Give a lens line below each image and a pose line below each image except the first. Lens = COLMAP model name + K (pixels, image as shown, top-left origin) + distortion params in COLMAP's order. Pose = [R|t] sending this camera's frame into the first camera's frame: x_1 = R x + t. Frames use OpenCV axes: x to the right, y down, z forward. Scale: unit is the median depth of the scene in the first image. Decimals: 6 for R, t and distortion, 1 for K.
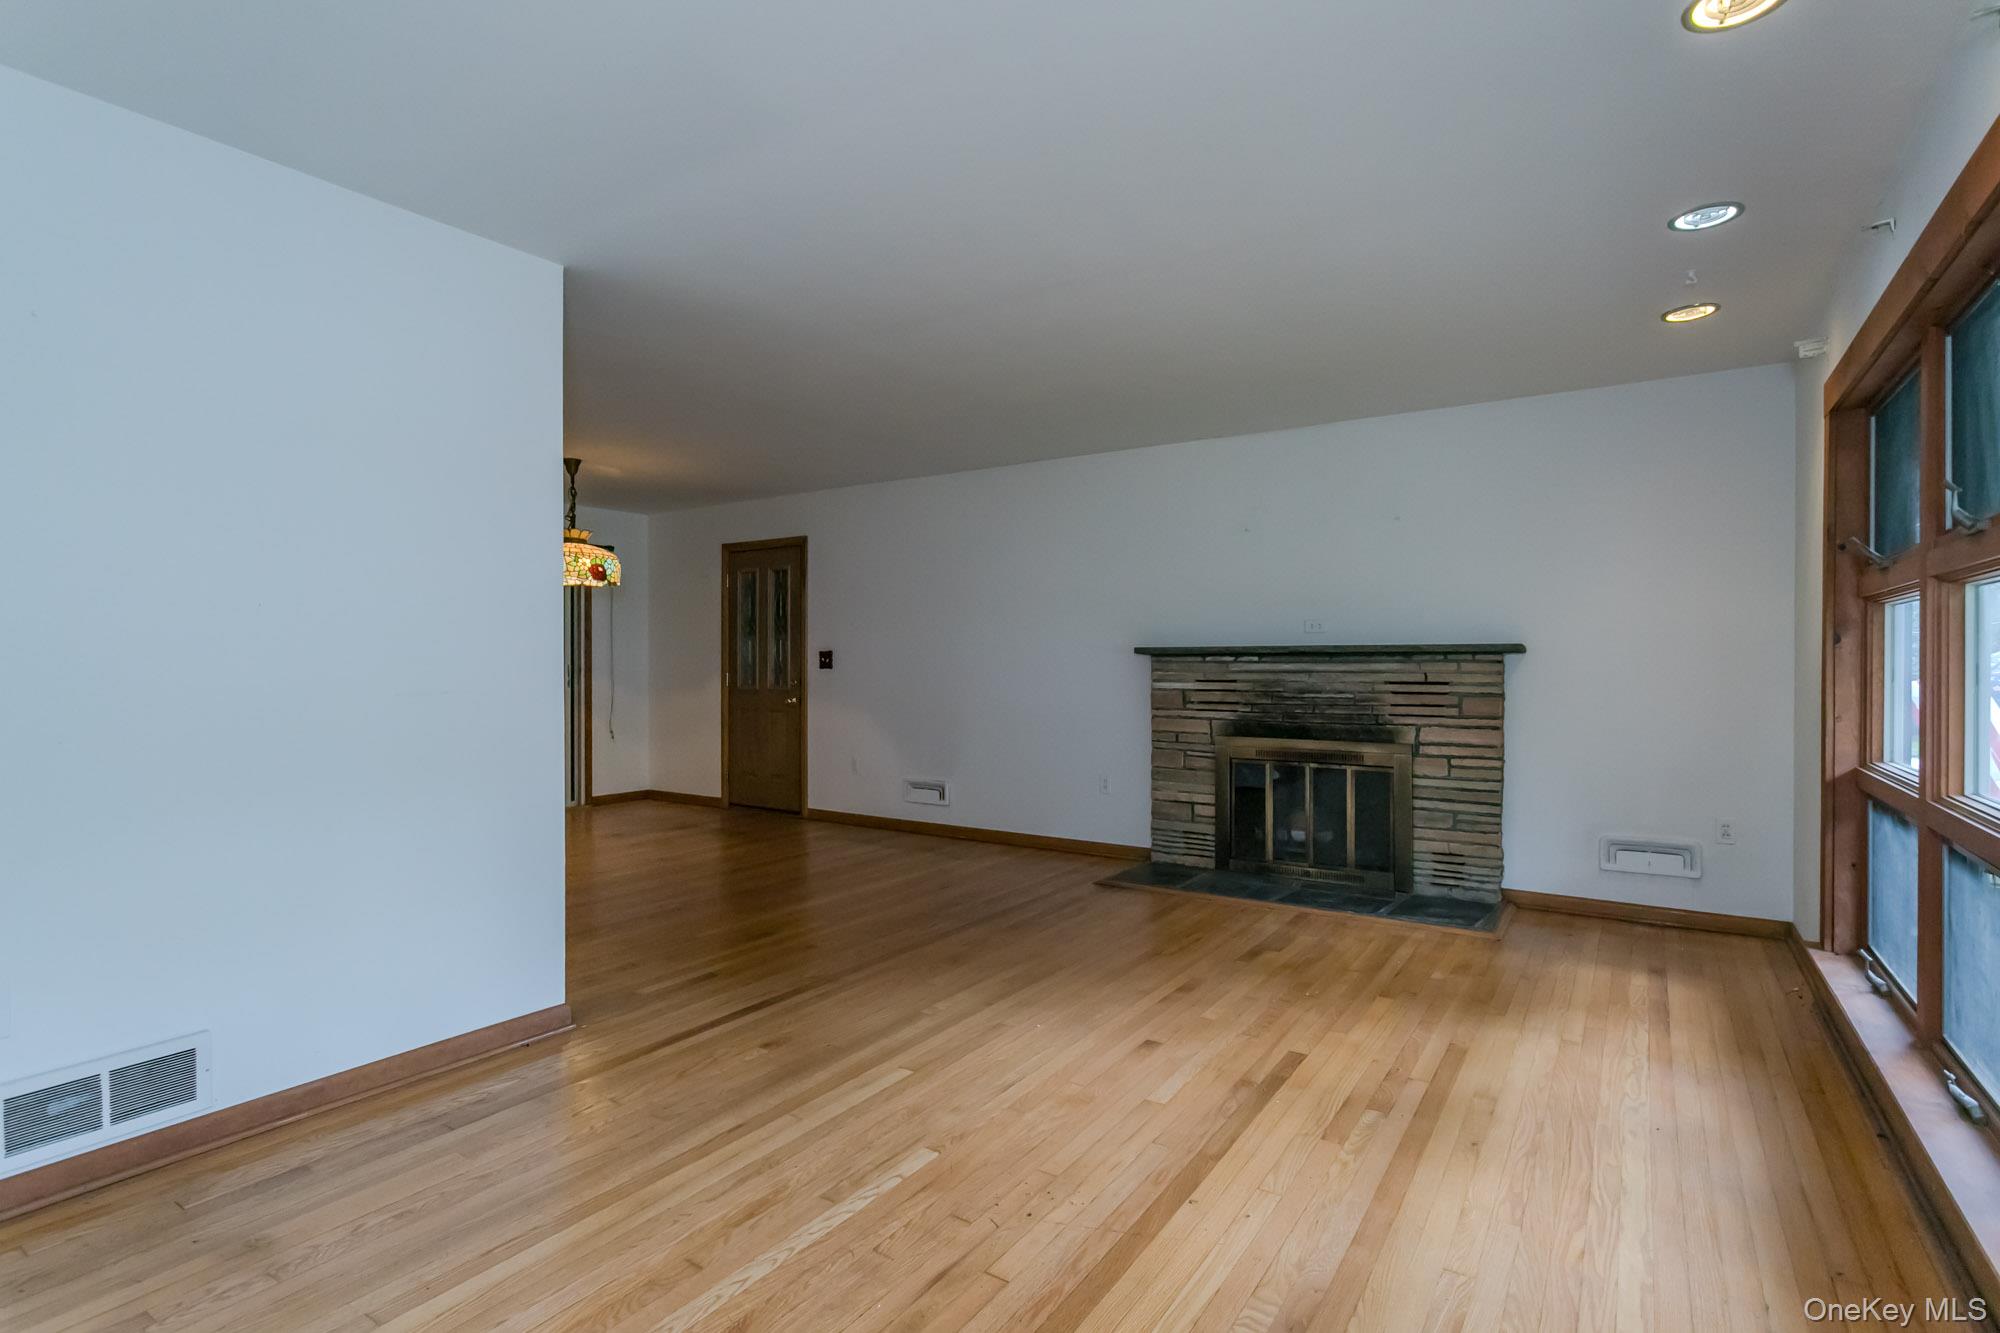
lens RADIAL K [[974.9, 0, 999.1], [0, 974.9, 663.1], [0, 0, 1]] dist [-0.022568, 0.003545]
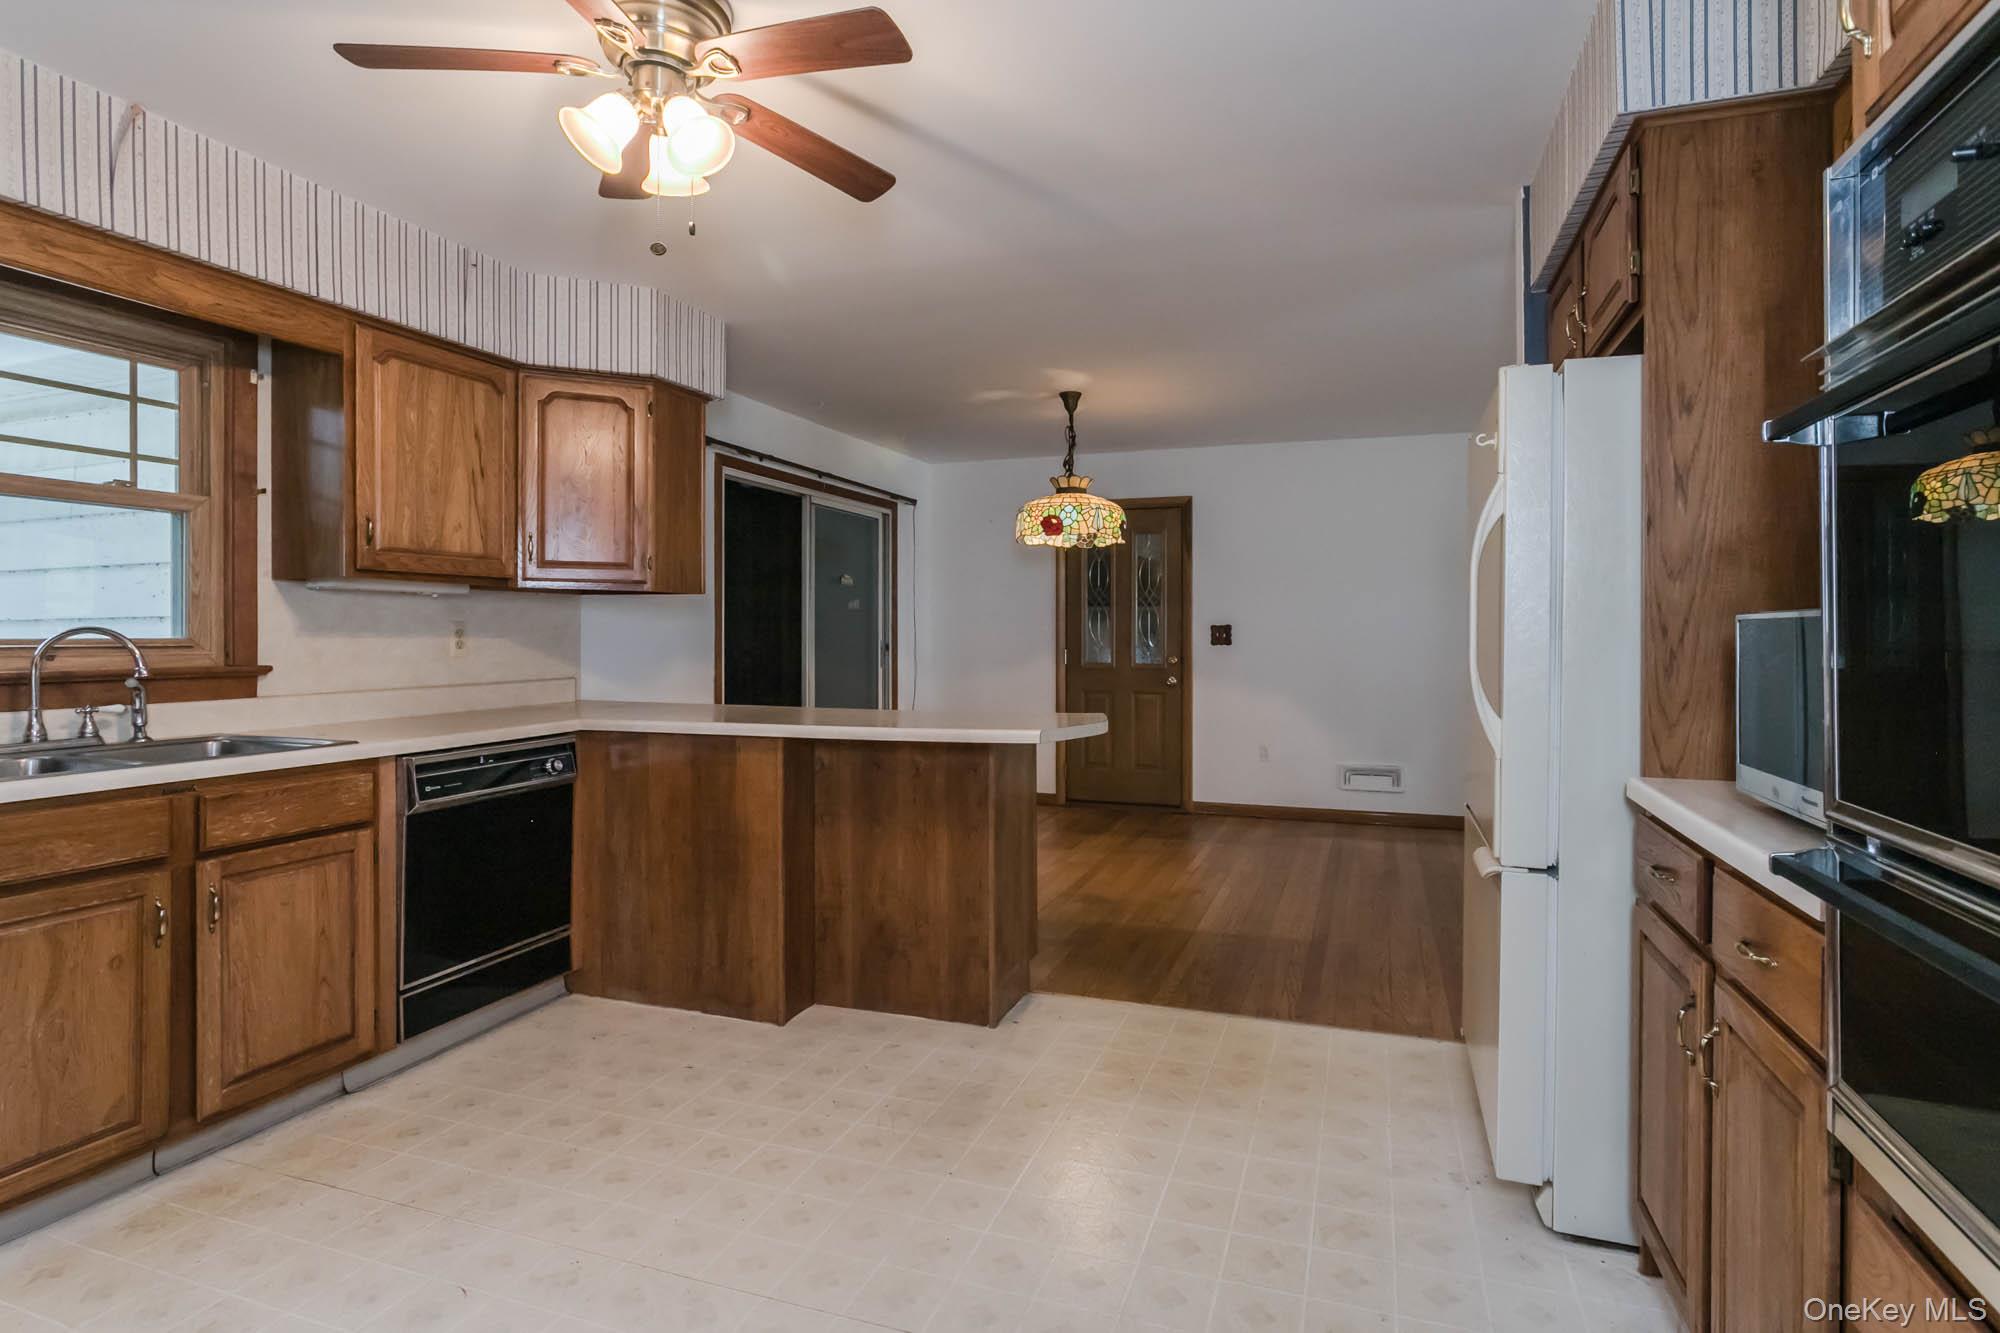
lens RADIAL K [[974.9, 0, 1030.7], [0, 974.9, 641.8], [0, 0, 1]] dist [-0.022568, 0.003545]
pose [[0.966615, 0.000545, 0.256234, -0.887246], [-0.002061, 0.999982, 0.005650, -0.003732], [-0.256226, -0.005990, 0.966598, 0.269642]]
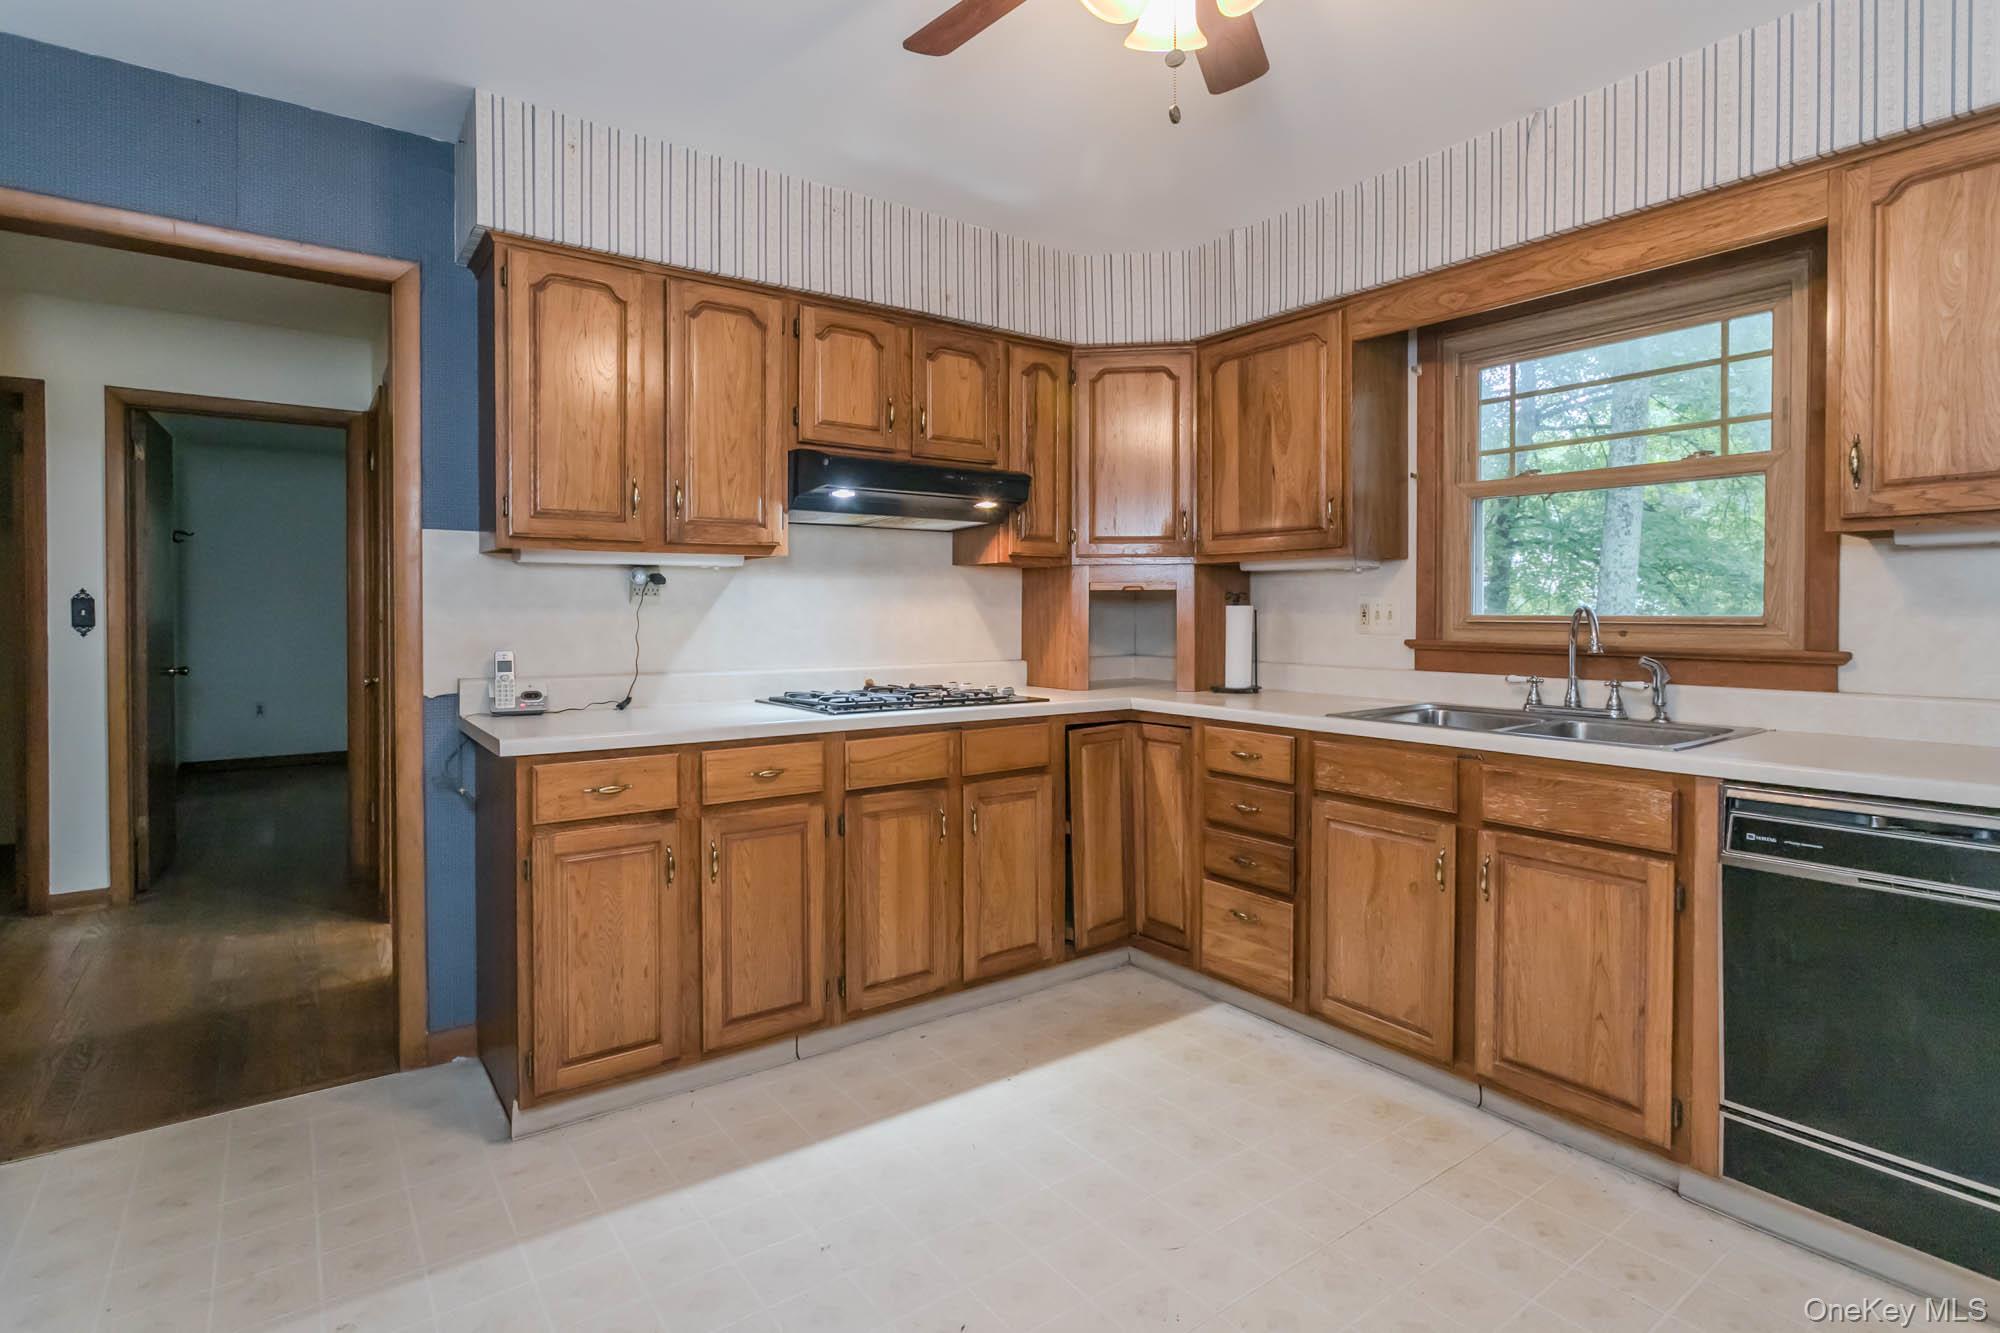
lens RADIAL K [[974.9, 0, 997.3], [0, 974.9, 620.0], [0, 0, 1]] dist [-0.022568, 0.003545]
pose [[-0.345914, 0.011316, -0.938198, -0.617837], [-0.000118, 0.999927, 0.012104, -0.005575], [0.938266, 0.004298, -0.345887, 0.752870]]
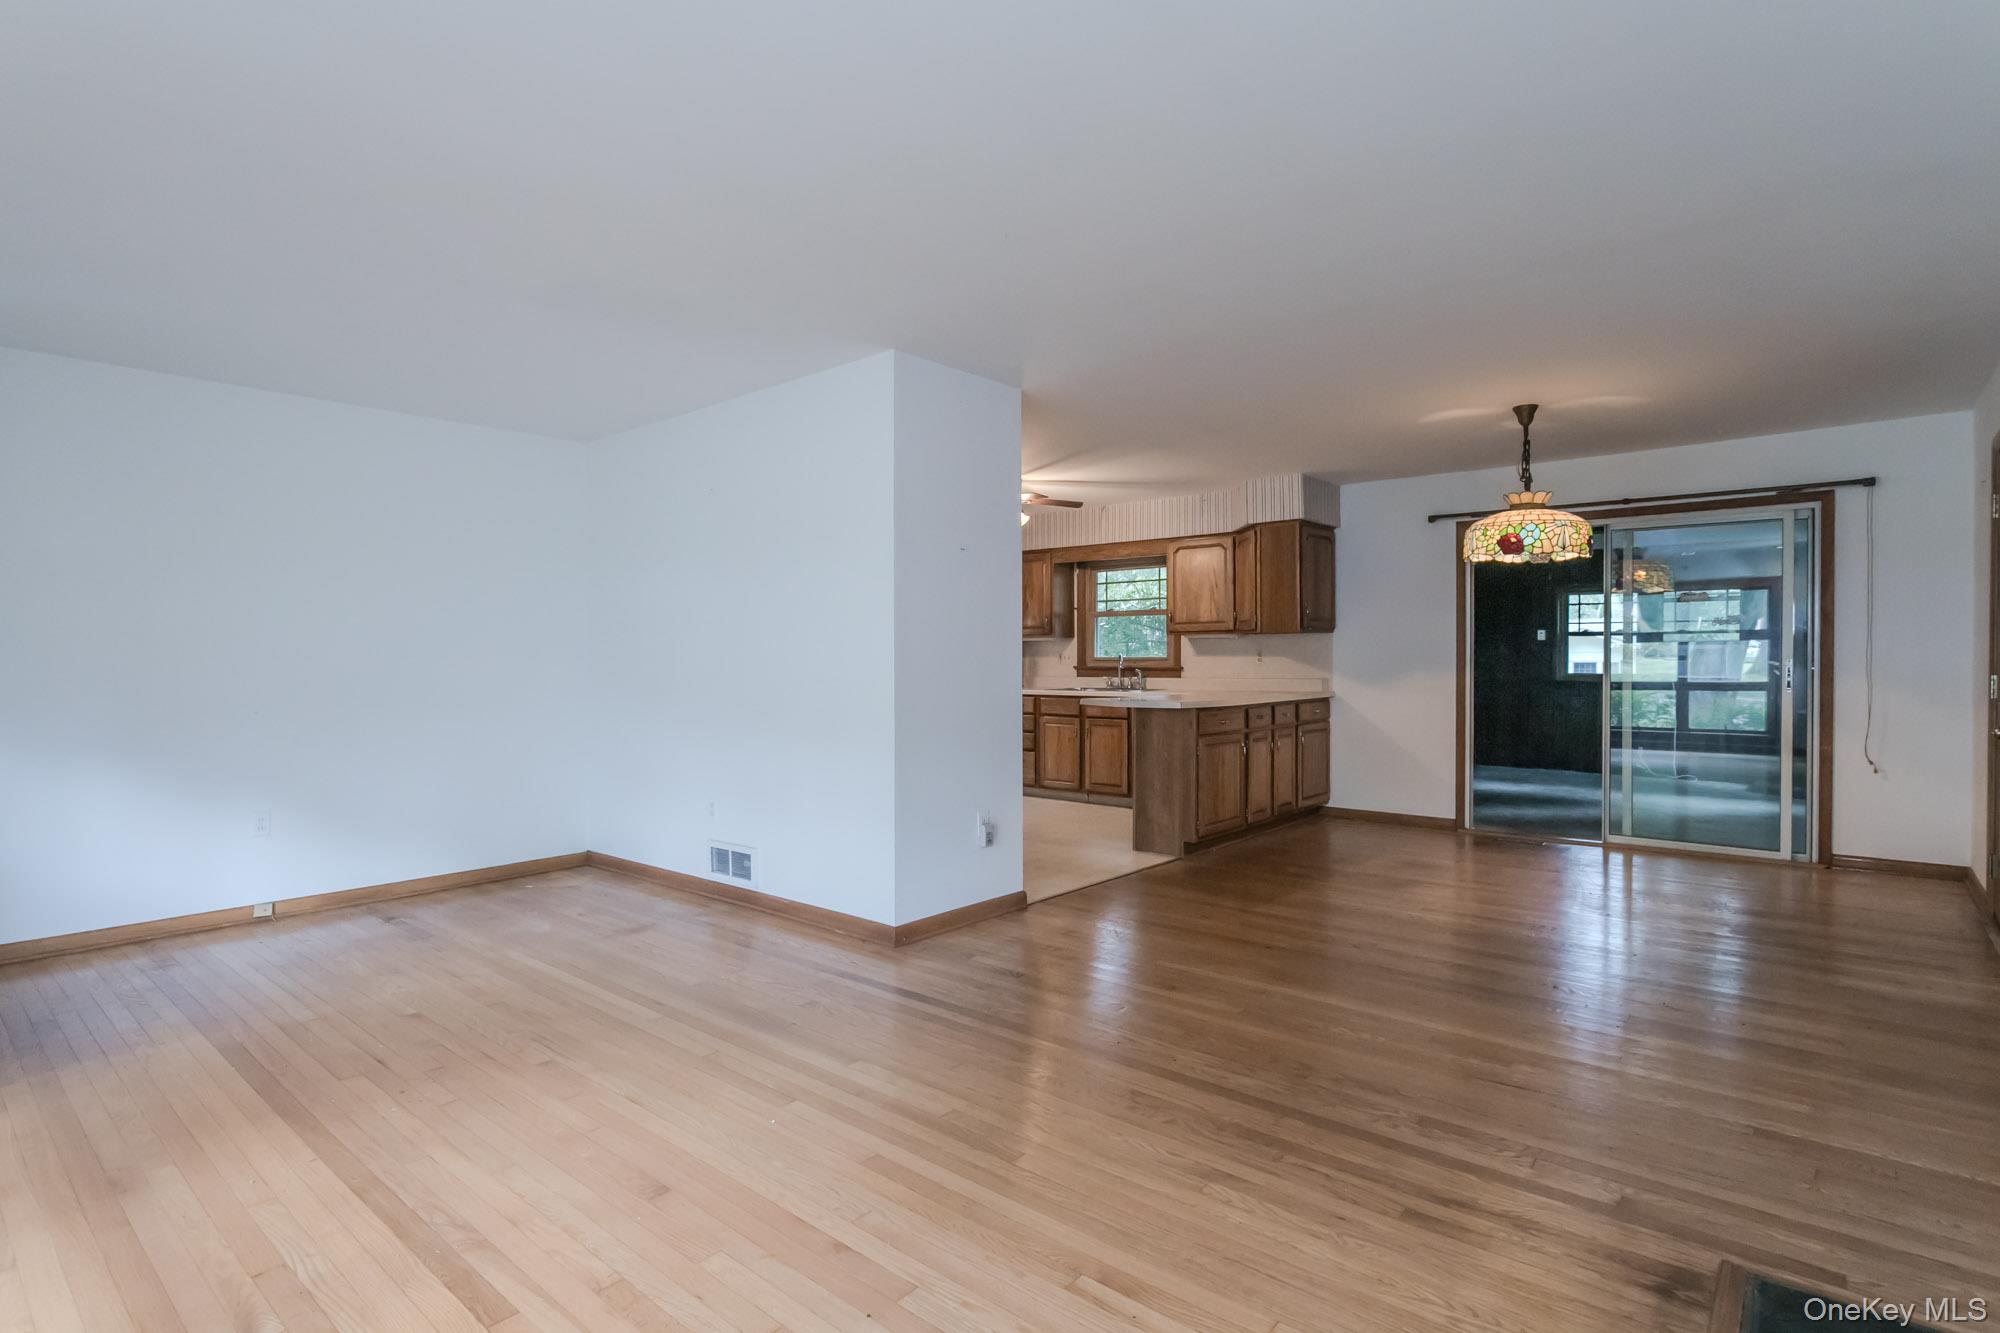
lens RADIAL K [[974.9, 0, 1006.7], [0, 974.9, 662.0], [0, 0, 1]] dist [-0.022568, 0.003545]
pose [[-0.103132, 0.004020, -0.994660, 0.533776], [-0.000101, 0.999992, 0.004052, -0.000005], [0.994668, 0.000519, -0.103131, 0.849919]]
